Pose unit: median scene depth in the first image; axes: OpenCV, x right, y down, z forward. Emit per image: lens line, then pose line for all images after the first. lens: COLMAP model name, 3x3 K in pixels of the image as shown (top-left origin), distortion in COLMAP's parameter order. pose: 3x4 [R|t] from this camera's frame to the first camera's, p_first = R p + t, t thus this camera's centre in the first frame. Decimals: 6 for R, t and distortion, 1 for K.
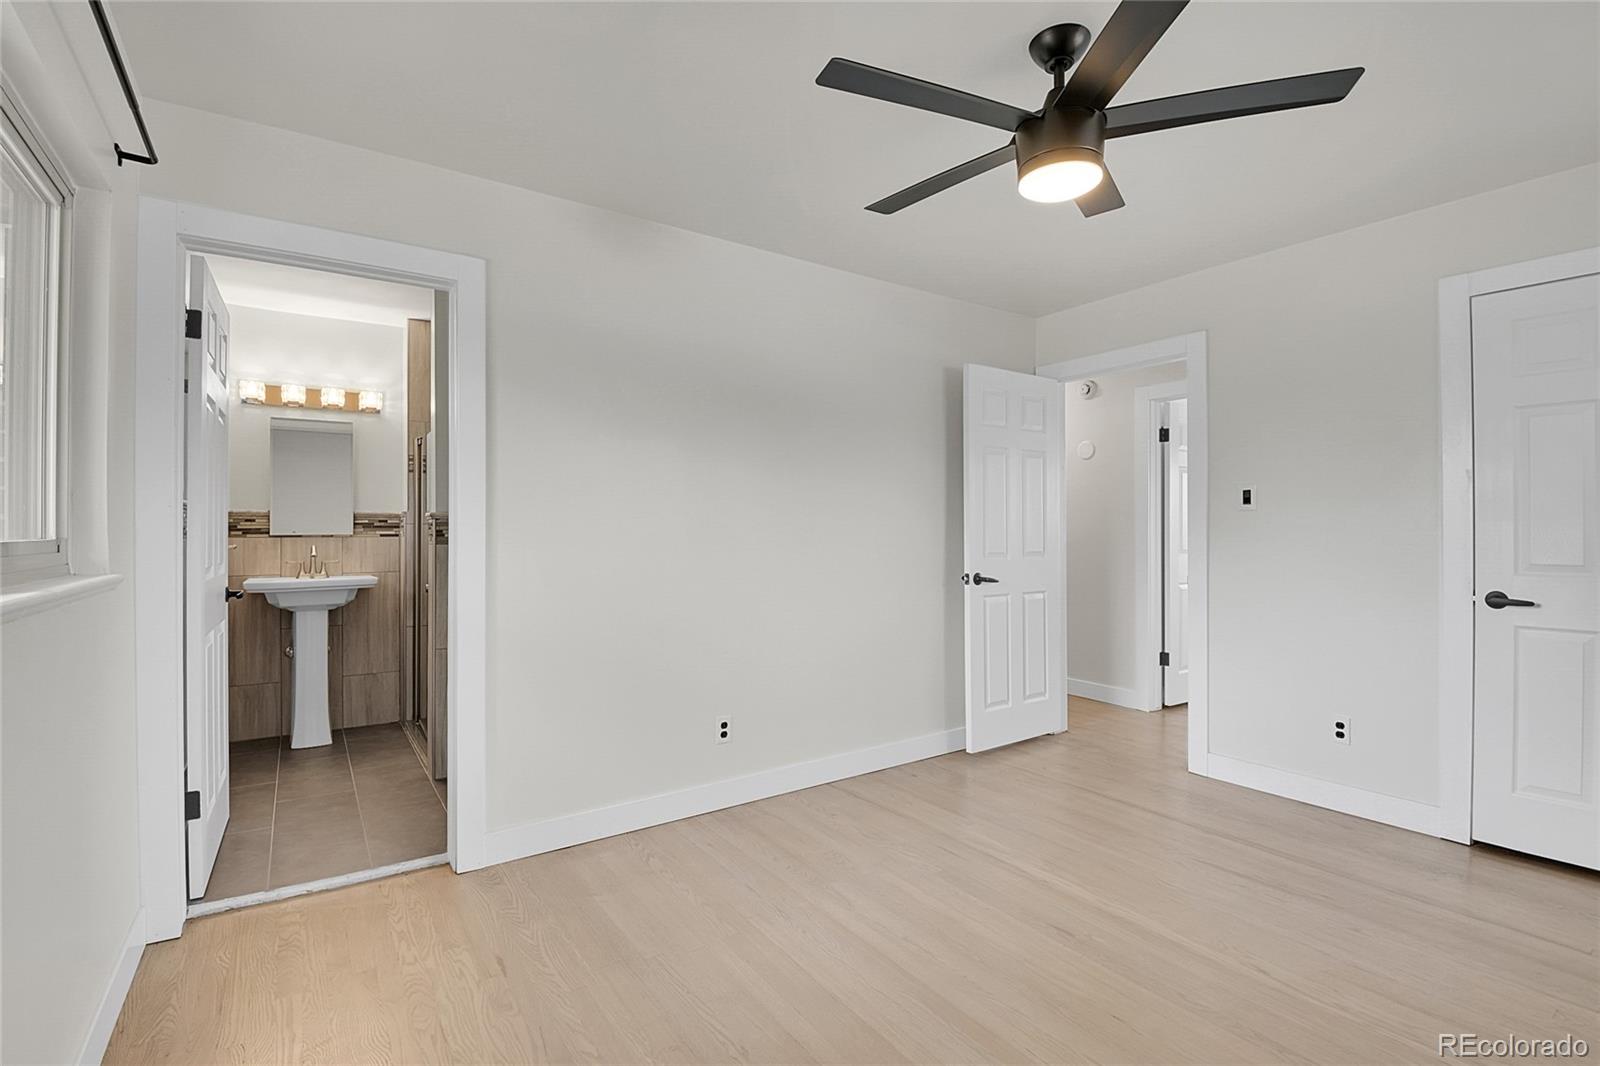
lens RADIAL K [[728.1, 0, 790.7], [0, 728.1, 532.8], [0, 0, 1]] dist [-0.025676, -0.001261]
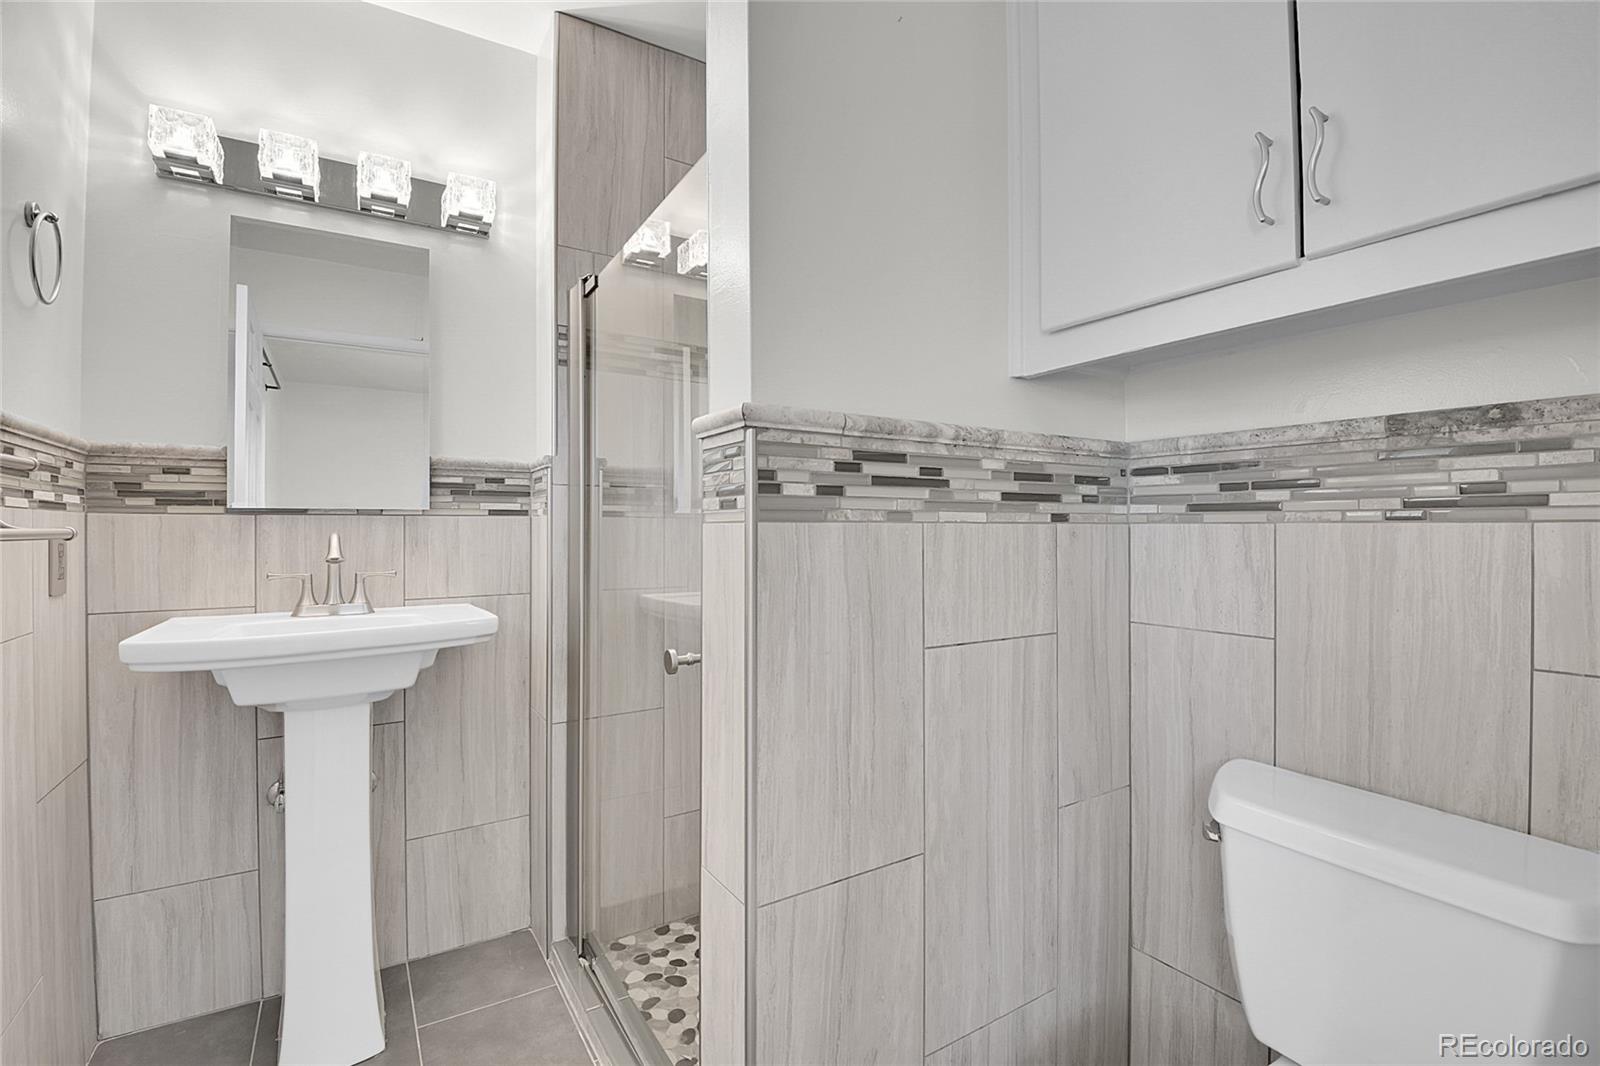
lens RADIAL K [[728.1, 0, 809.4], [0, 728.1, 529.4], [0, 0, 1]] dist [-0.025676, -0.001261]
pose [[0.999603, -0.001516, -0.028137, -0.372470], [0.001433, 0.999995, -0.002988, 0.015714], [0.028141, 0.002946, 0.999600, 0.583014]]
